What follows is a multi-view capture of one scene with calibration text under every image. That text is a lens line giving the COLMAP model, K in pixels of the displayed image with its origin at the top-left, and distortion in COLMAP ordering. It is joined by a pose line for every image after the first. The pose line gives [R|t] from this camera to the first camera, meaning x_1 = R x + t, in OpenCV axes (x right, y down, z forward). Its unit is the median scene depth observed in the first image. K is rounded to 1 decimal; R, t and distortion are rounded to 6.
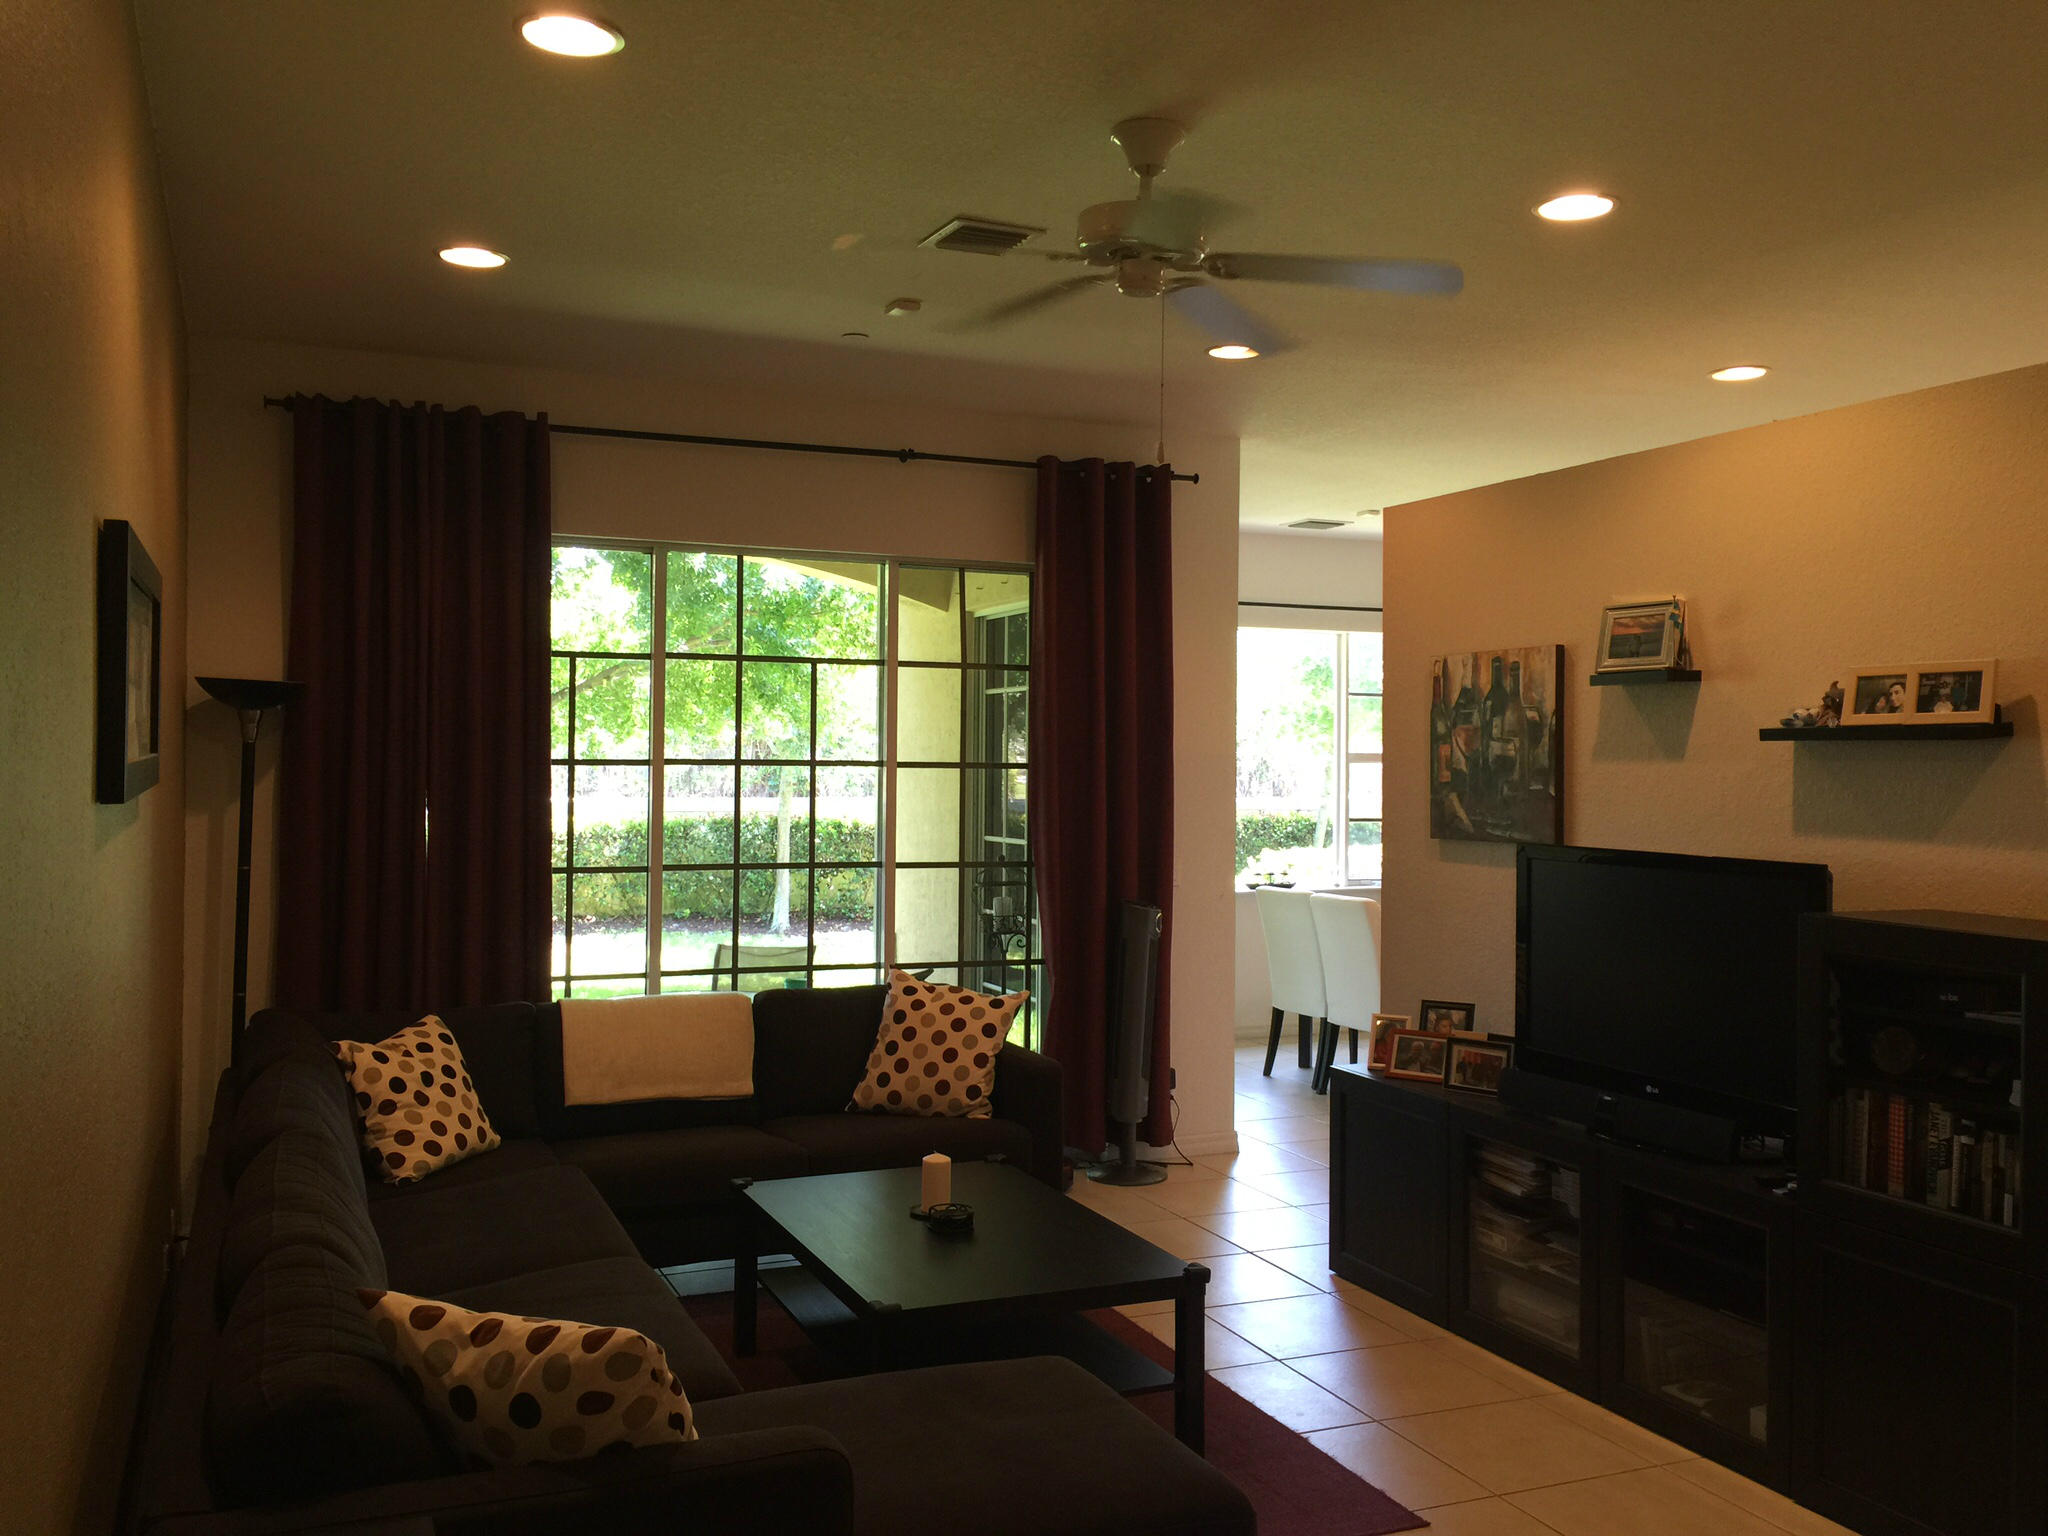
lens RADIAL K [[1755.0, 0, 1019.6], [0, 1755.0, 762.2], [0, 0, 1]] dist [0.059474, -0.051030]
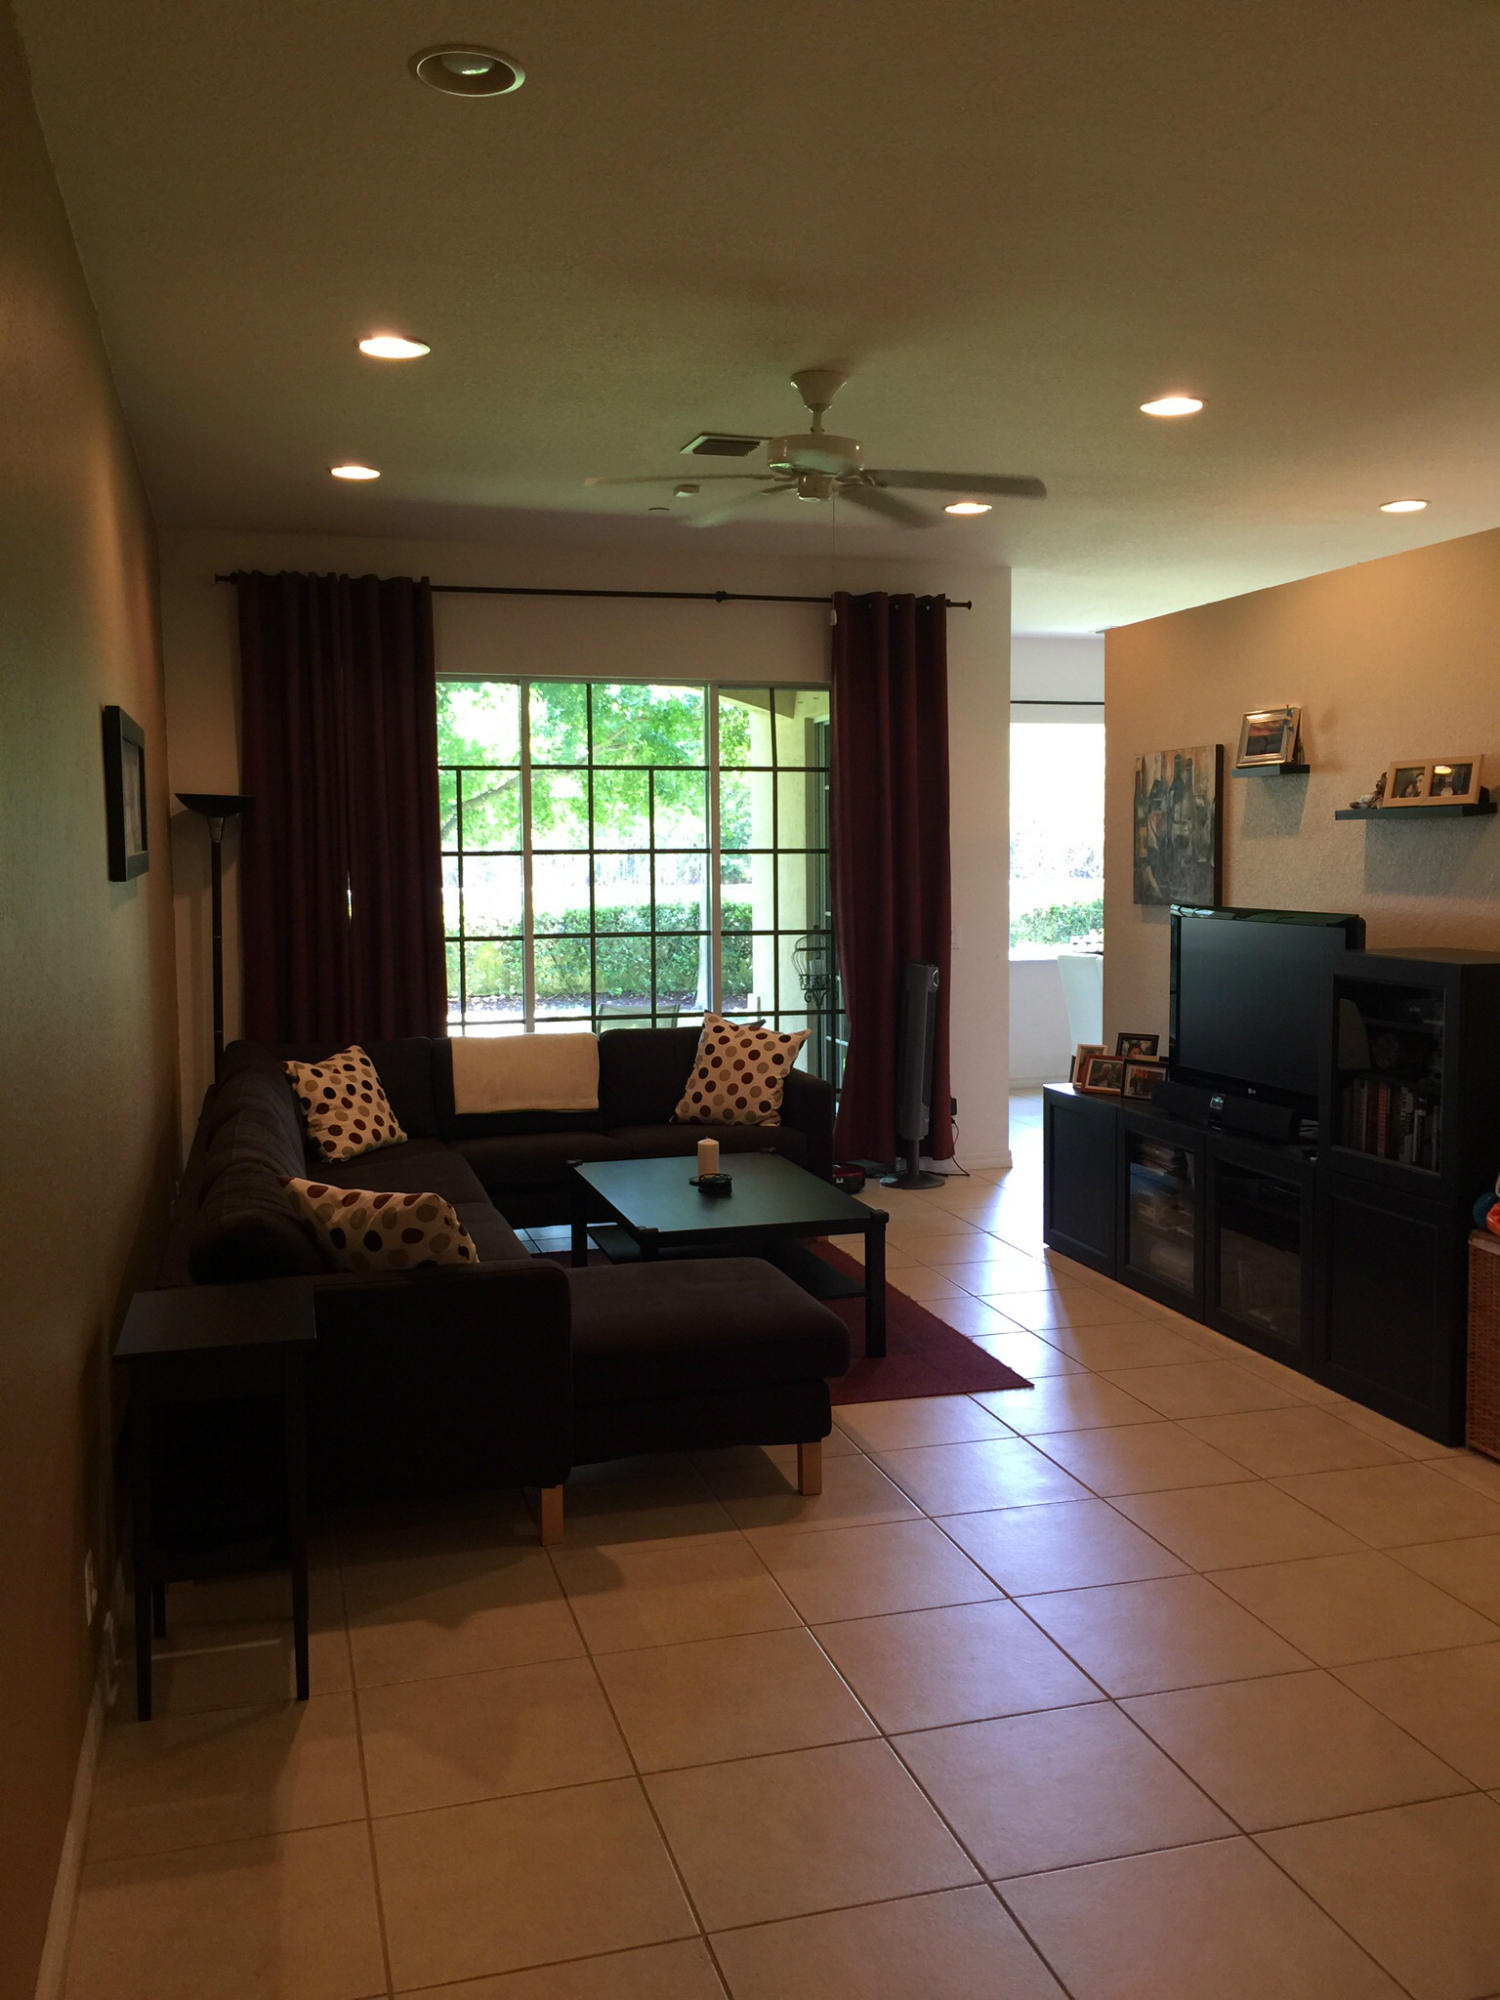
lens RADIAL K [[1713.8, 0, 757.7], [0, 1713.8, 1003.2], [0, 0, 1]] dist [0.059474, -0.051030]
pose [[0.992668, -0.006371, -0.120704, 0.123345], [0.017060, 0.995998, 0.087732, 0.002526], [0.119662, -0.089148, 0.988804, -0.239435]]
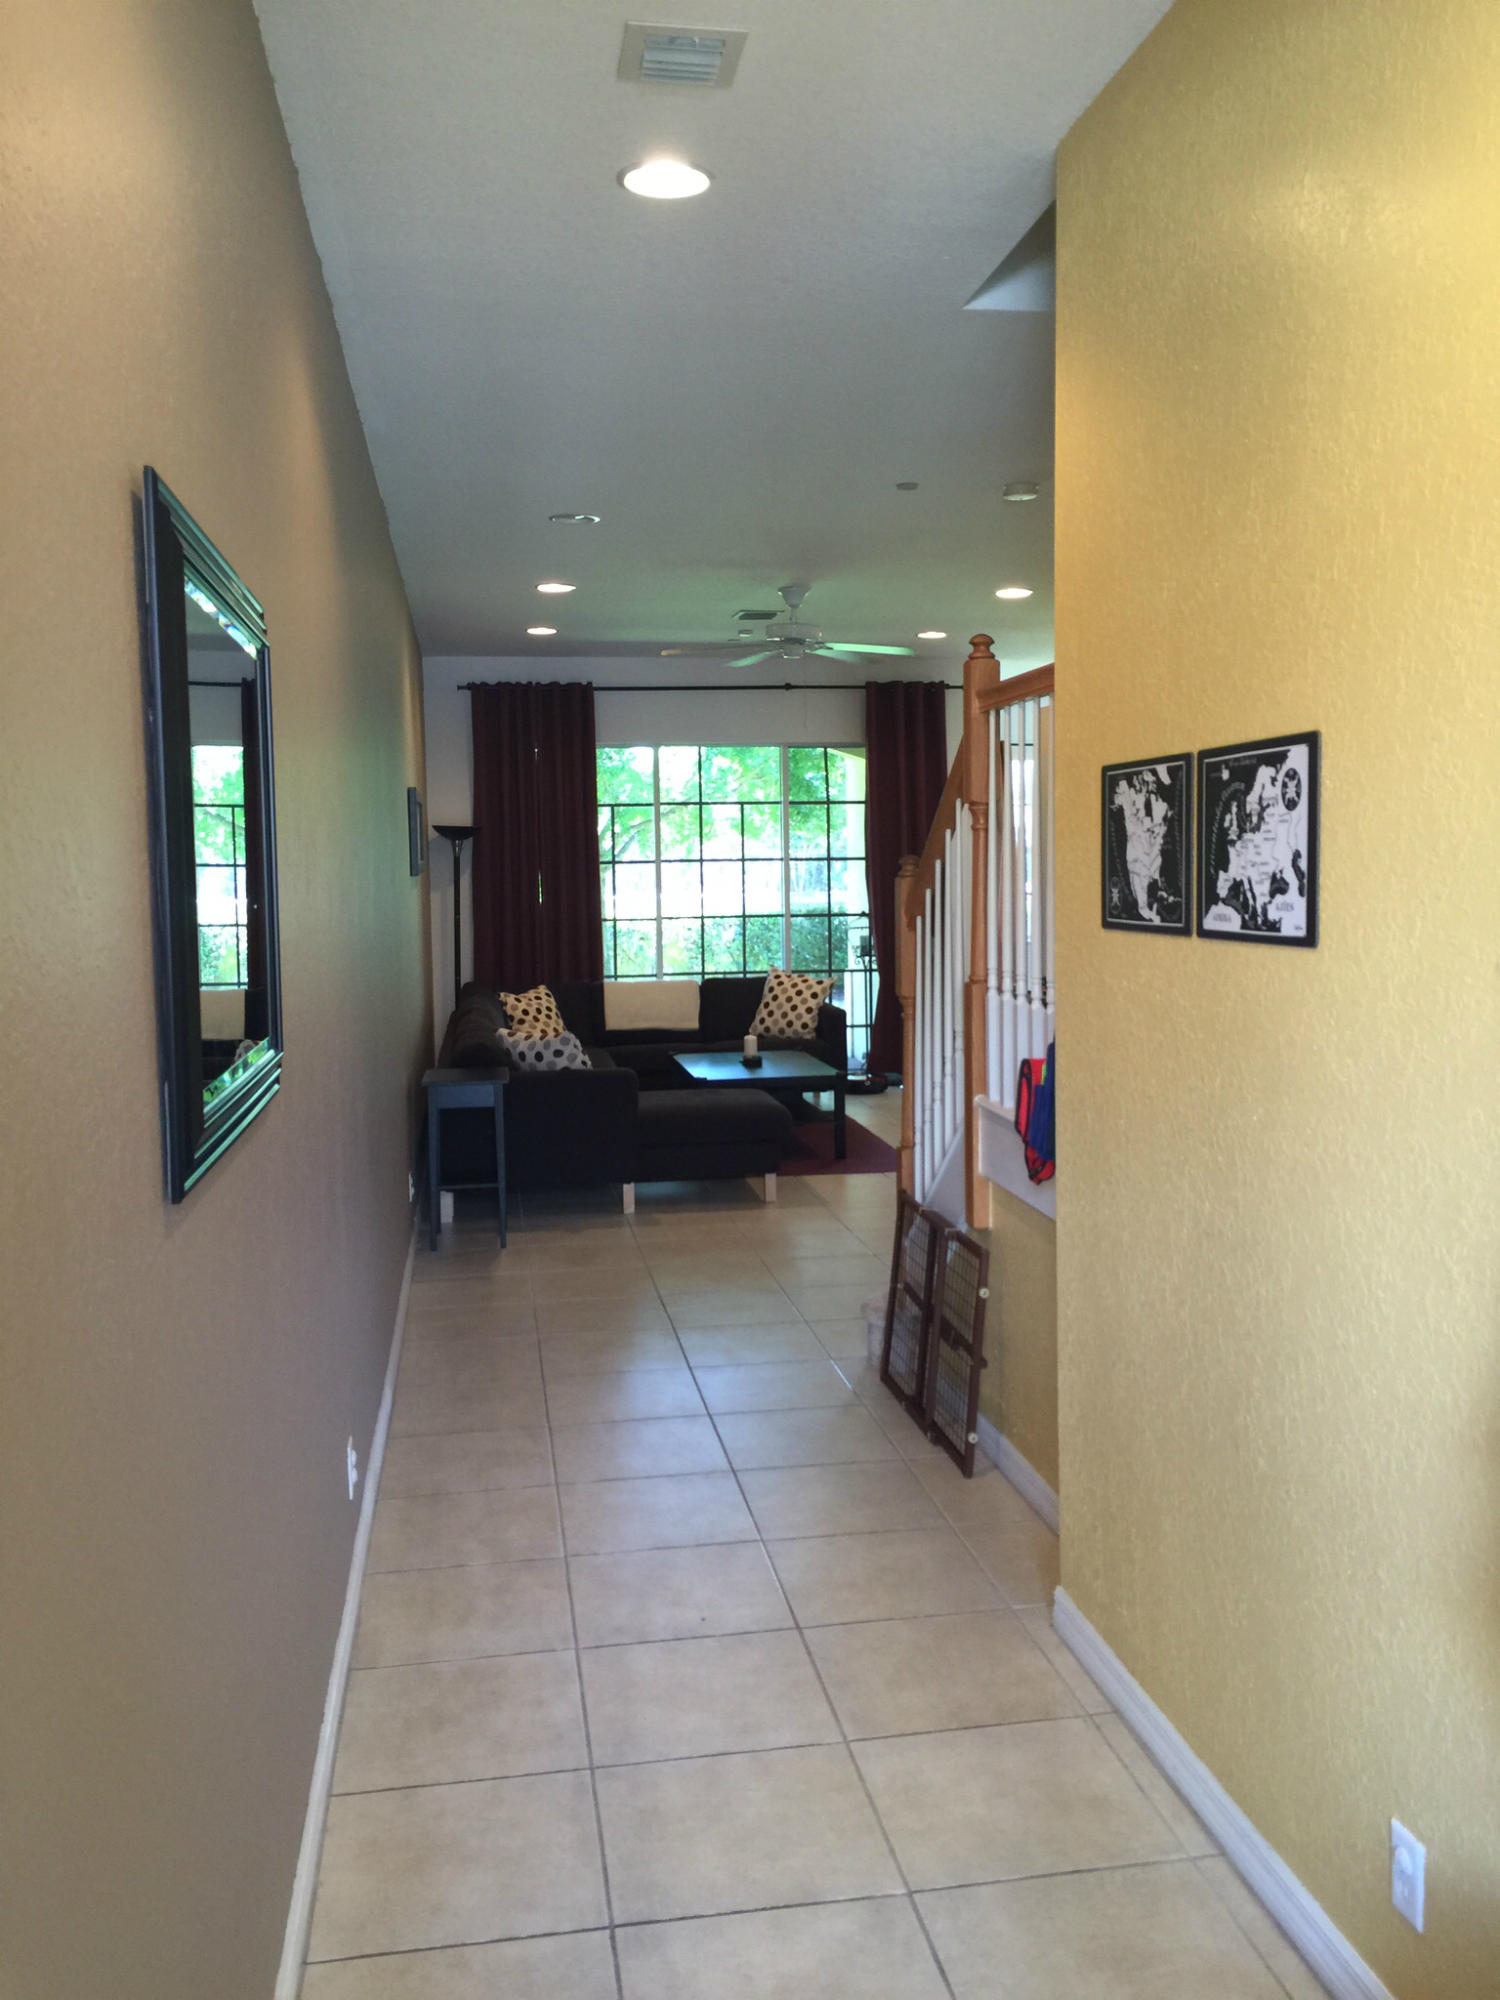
lens RADIAL K [[1713.8, 0, 750.8], [0, 1713.8, 998.4], [0, 0, 1]] dist [0.059474, -0.051030]
pose [[0.969504, -0.005915, -0.245002, 0.392366], [0.025359, 0.996764, 0.076285, 0.010100], [0.243758, -0.080172, 0.966517, -0.877466]]
